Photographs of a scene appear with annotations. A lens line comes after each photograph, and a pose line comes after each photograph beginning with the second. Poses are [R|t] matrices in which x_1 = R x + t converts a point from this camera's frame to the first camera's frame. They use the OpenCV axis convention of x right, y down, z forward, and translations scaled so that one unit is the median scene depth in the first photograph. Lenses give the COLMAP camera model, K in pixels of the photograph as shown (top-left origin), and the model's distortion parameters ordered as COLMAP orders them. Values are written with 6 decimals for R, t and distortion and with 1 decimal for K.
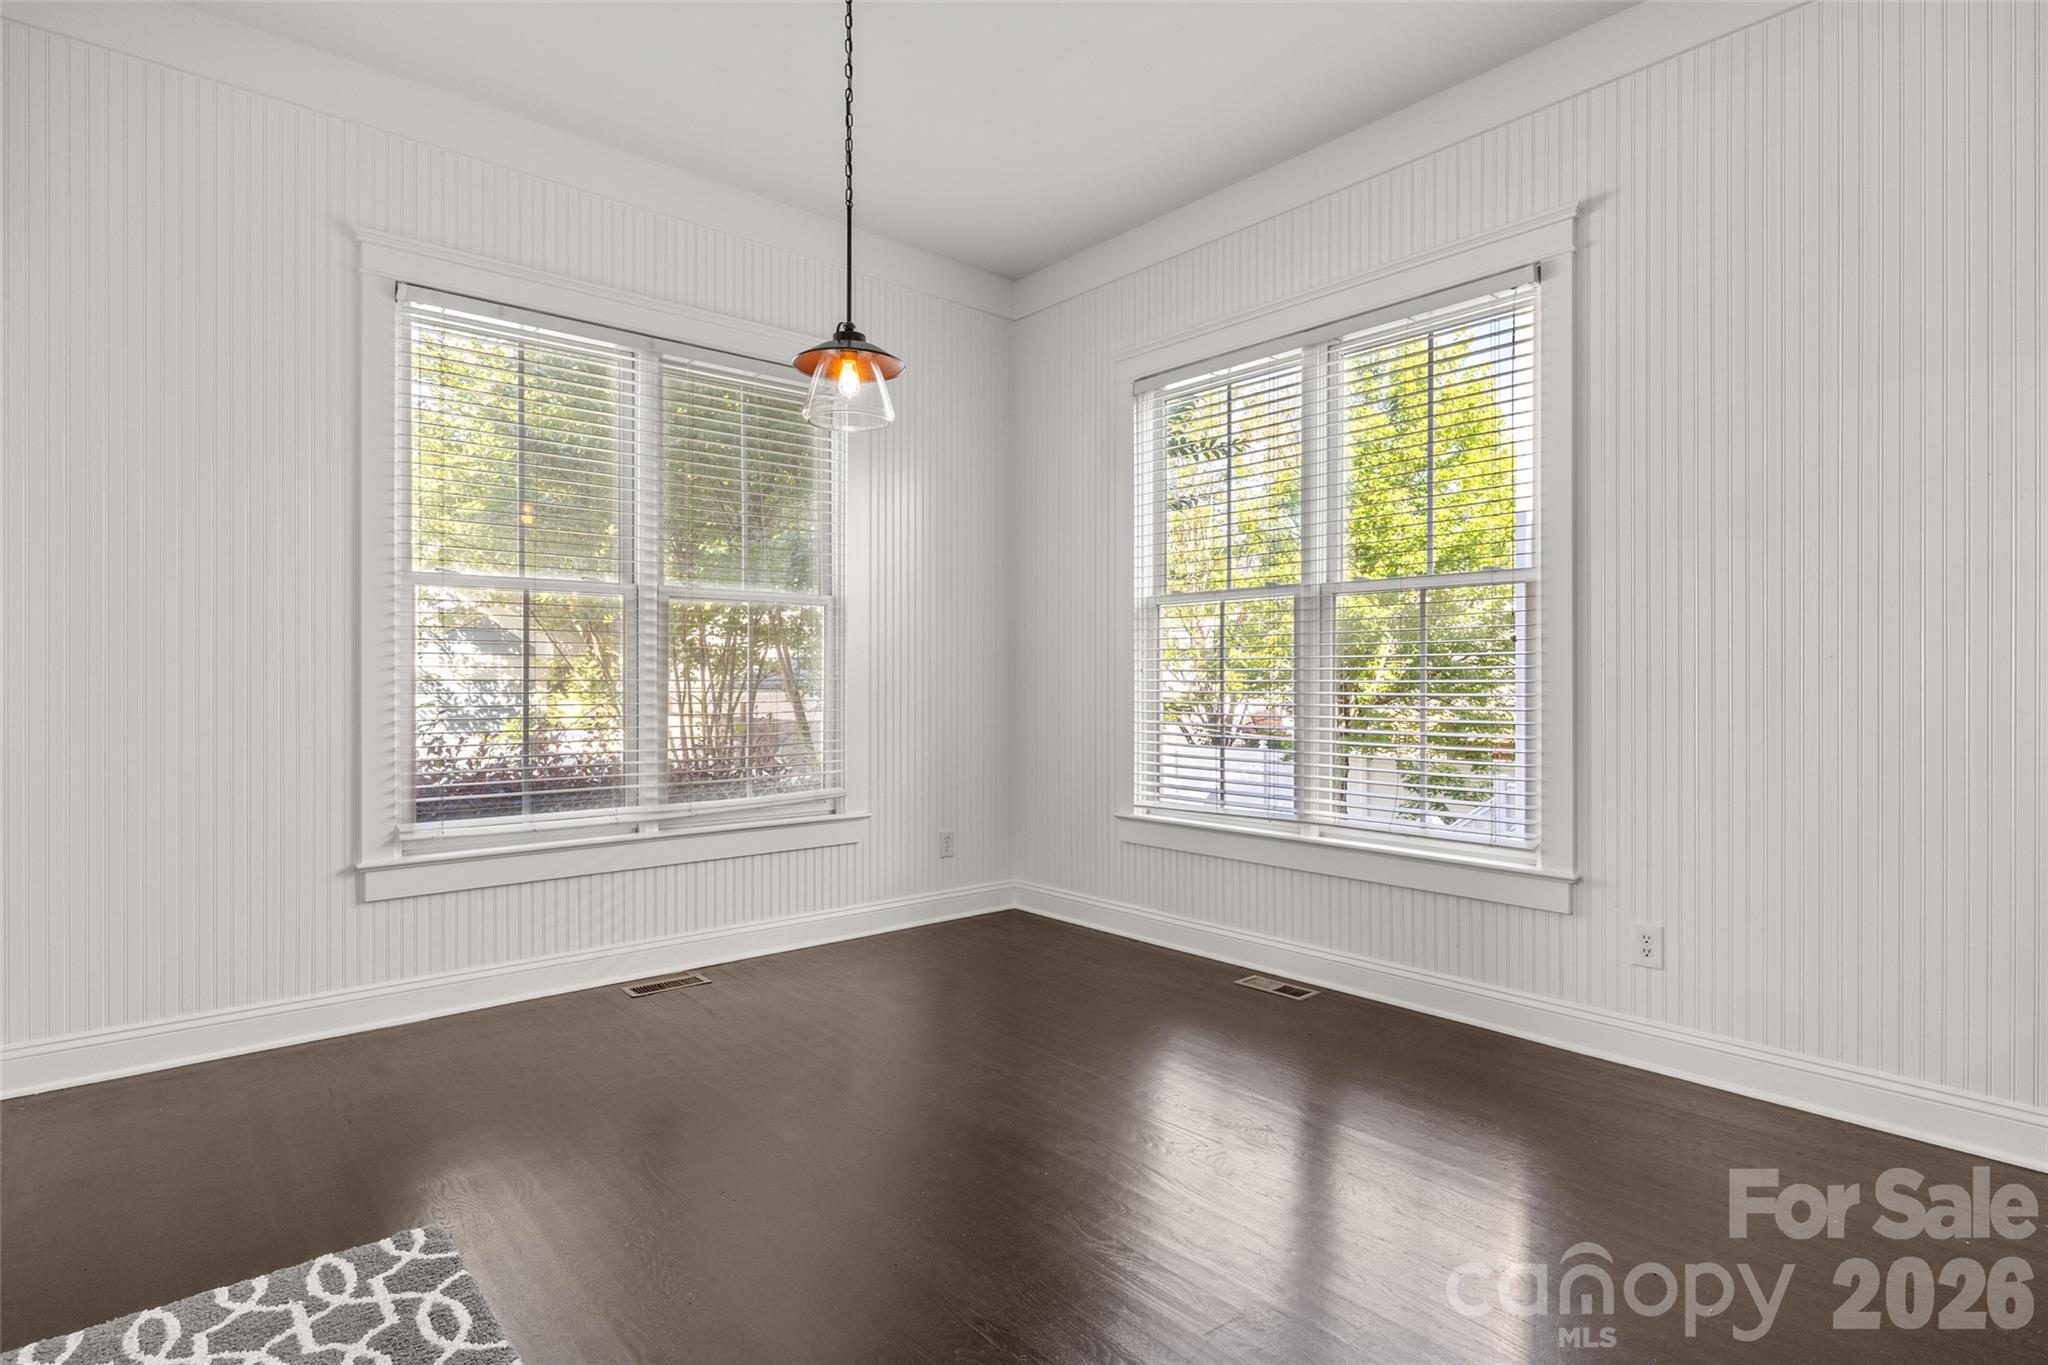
lens RADIAL K [[1030.1, 0, 1036.9], [0, 1030.1, 668.9], [0, 0, 1]] dist [-0.003910, -0.000263]
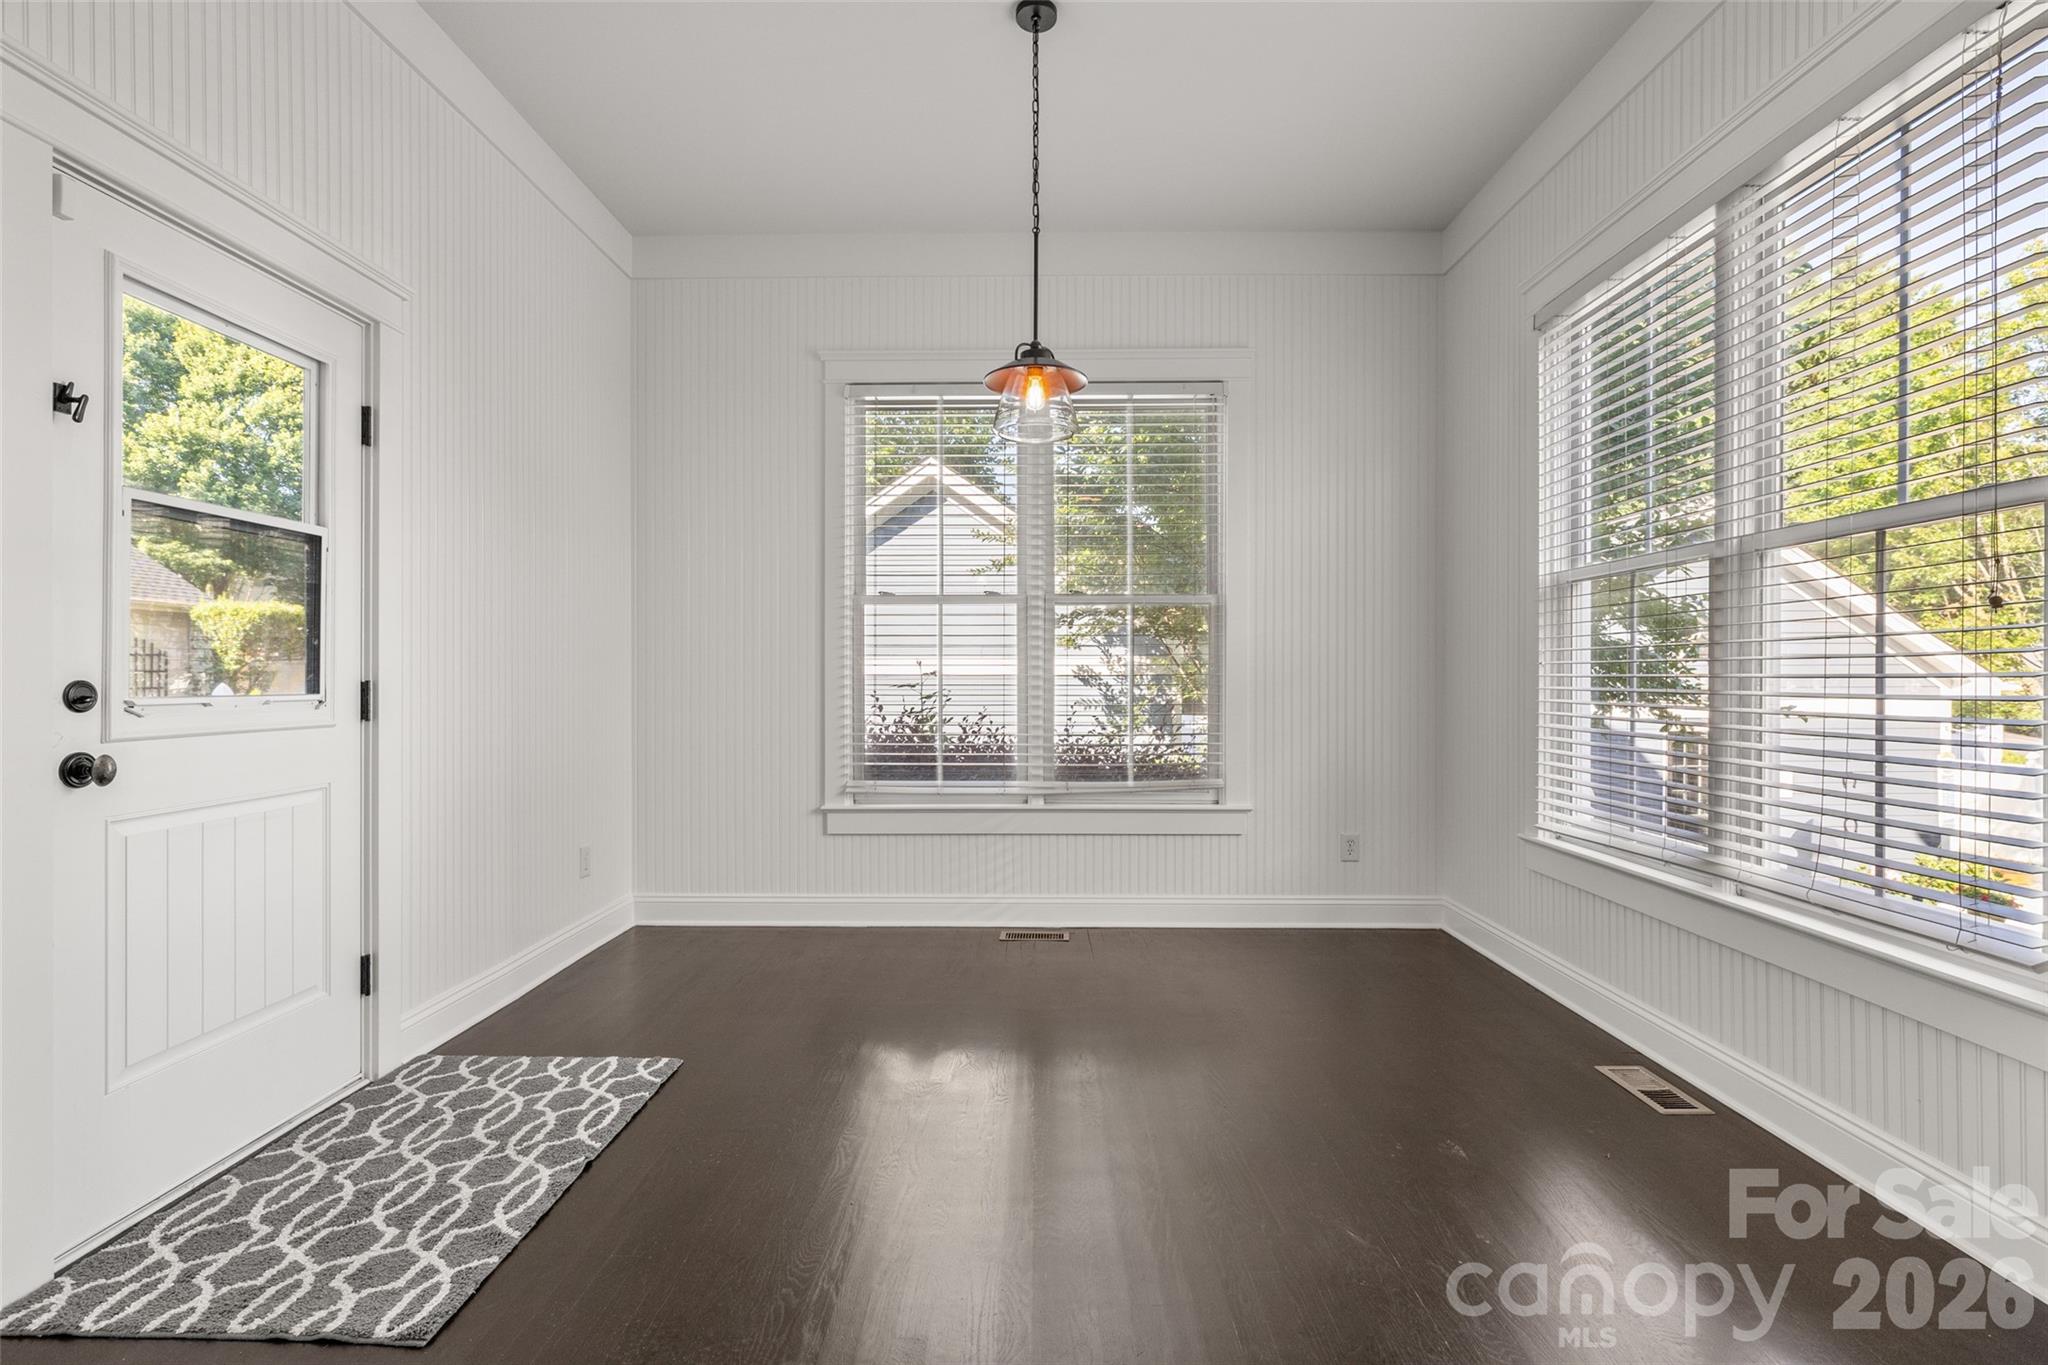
lens RADIAL K [[946.9, 0, 1022.7], [0, 946.9, 674.1], [0, 0, 1]] dist [-0.003408, -0.000297]
pose [[0.743868, -0.000648, -0.668327, 0.356719], [0.006439, 0.999960, 0.006198, 0.002812], [0.668296, -0.008914, 0.743842, 0.196001]]
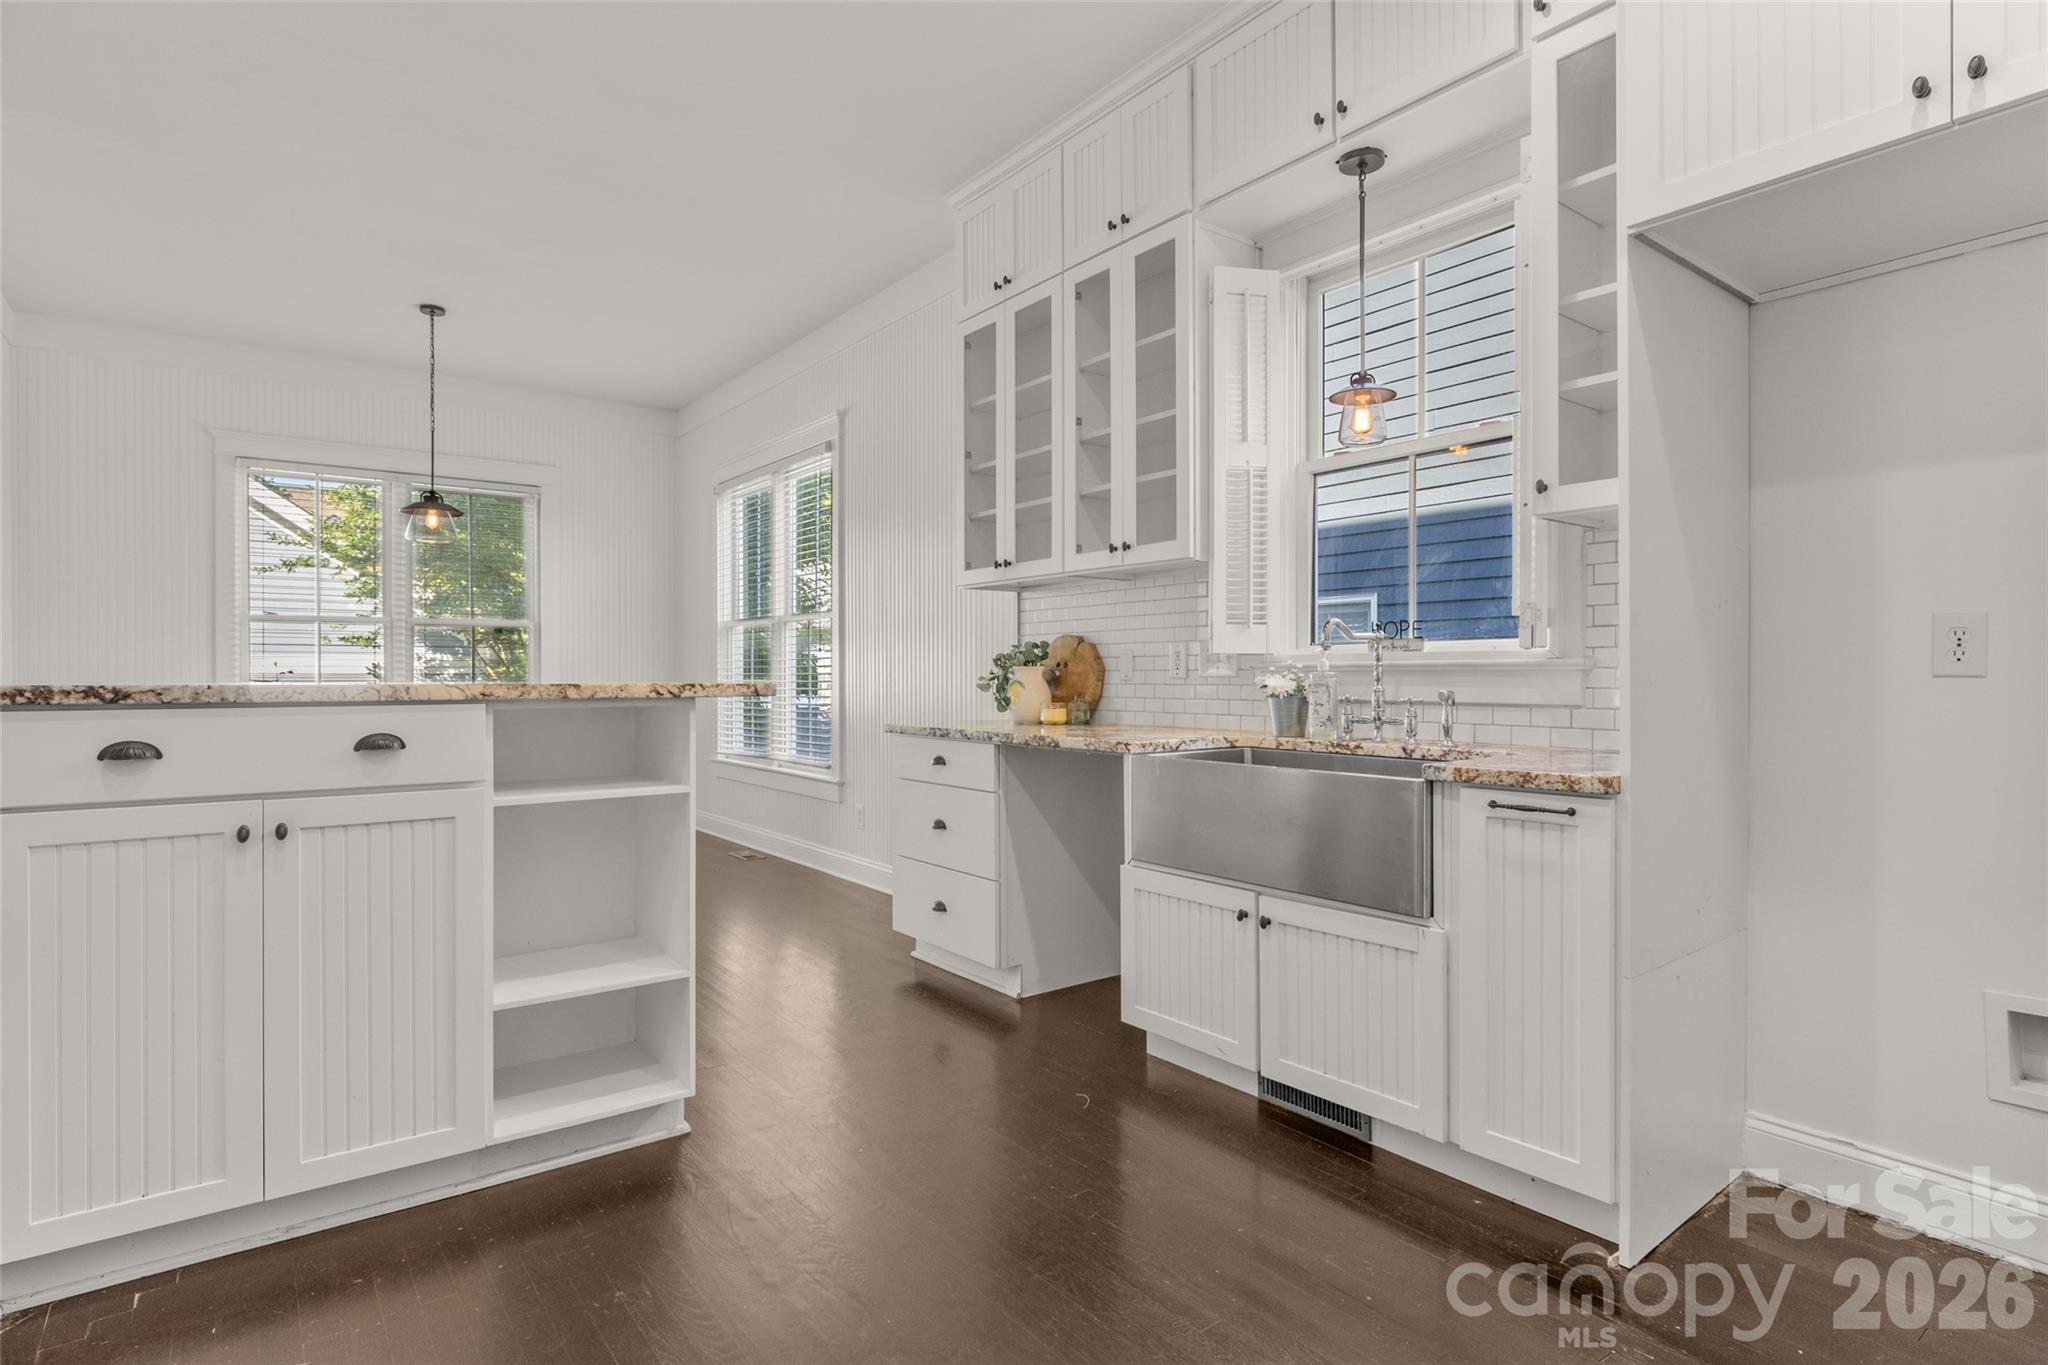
lens RADIAL K [[1030.1, 0, 1015.7], [0, 1030.1, 678.3], [0, 0, 1]] dist [-0.003910, -0.000263]
pose [[0.997305, -0.000532, -0.073362, 0.810363], [0.001542, 0.999905, 0.013717, -0.003912], [0.073348, -0.013794, 0.997211, -0.658995]]
